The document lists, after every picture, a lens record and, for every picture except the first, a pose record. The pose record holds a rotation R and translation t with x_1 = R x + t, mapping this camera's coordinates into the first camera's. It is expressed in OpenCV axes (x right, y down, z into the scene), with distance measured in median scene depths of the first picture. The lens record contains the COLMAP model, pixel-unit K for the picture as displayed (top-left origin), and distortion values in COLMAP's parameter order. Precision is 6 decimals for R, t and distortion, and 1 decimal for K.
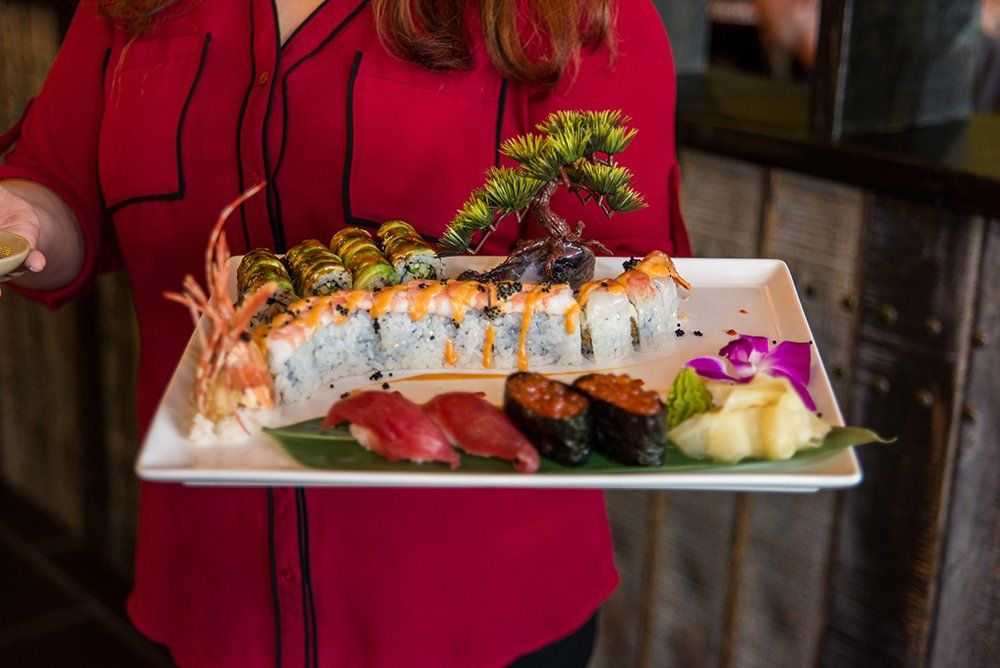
lens RADIAL K [[1771.6, 0, 500.0], [0, 1771.6, 334.0], [0, 0, 1]] dist [-0.017060, -0.036942]
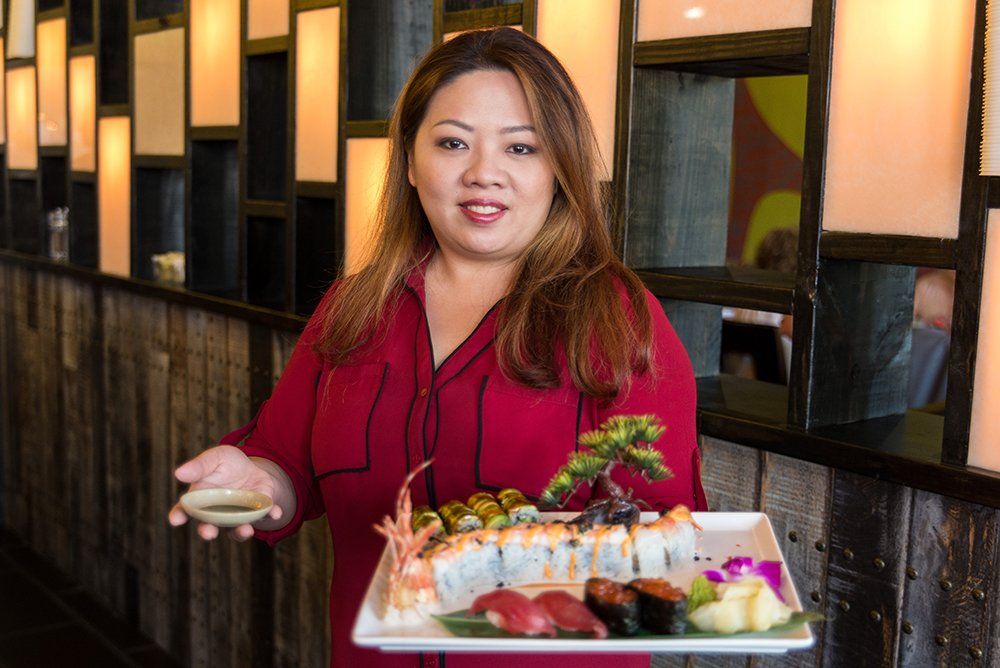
lens RADIAL K [[1771.6, 0, 500.0], [0, 1771.6, 334.0], [0, 0, 1]] dist [-0.017060, -0.036942]
pose [[0.999619, -0.011335, -0.025180, -0.028606], [0.006083, 0.979858, -0.199604, 0.117652], [0.026936, 0.199375, 0.979553, -0.560954]]
